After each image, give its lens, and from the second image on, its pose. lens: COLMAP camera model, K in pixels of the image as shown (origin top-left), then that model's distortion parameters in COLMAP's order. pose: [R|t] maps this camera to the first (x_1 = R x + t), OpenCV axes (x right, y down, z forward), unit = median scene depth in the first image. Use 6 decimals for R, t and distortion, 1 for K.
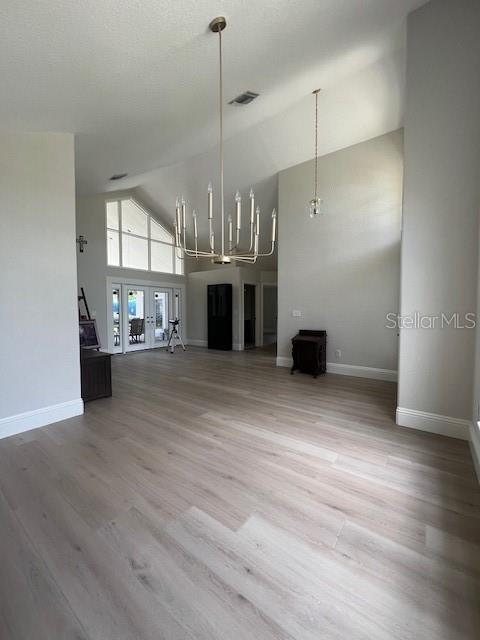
lens RADIAL K [[259.7, 0, 240.0], [0, 259.7, 320.0], [0, 0, 1]] dist [-0.001124, -0.000292]
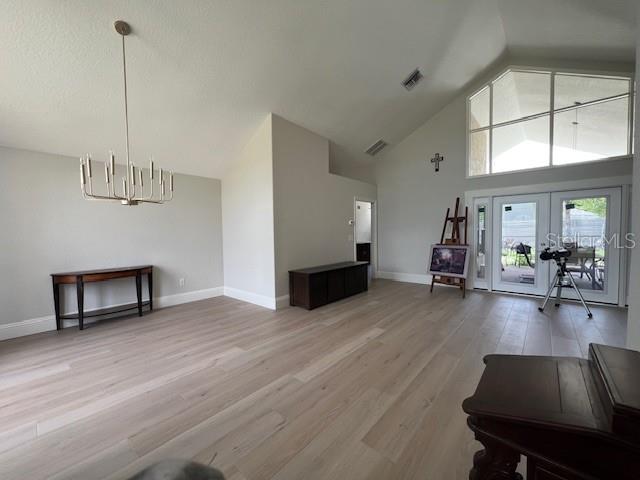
lens RADIAL K [[259.7, 0, 320.0], [0, 259.7, 240.0], [0, 0, 1]] dist [-0.001124, -0.000292]
pose [[-0.088969, 0.036670, -0.995359, 0.802733], [-0.026895, 0.998869, 0.039203, -0.080049], [0.995671, 0.030258, -0.087882, 1.446018]]
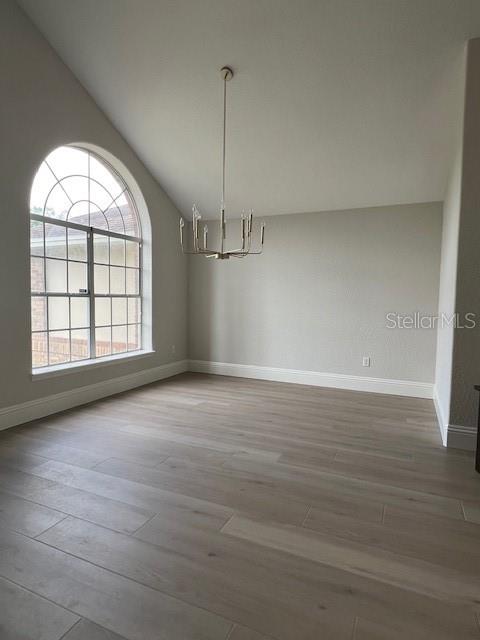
lens RADIAL K [[383.7, 0, 240.0], [0, 383.7, 320.0], [0, 0, 1]] dist [0.020985, 0.001012]
pose [[-0.981734, 0.000216, -0.190258, 0.145940], [-0.019911, 0.994391, 0.103872, -0.079577], [0.189213, 0.105763, -0.976224, 2.001414]]
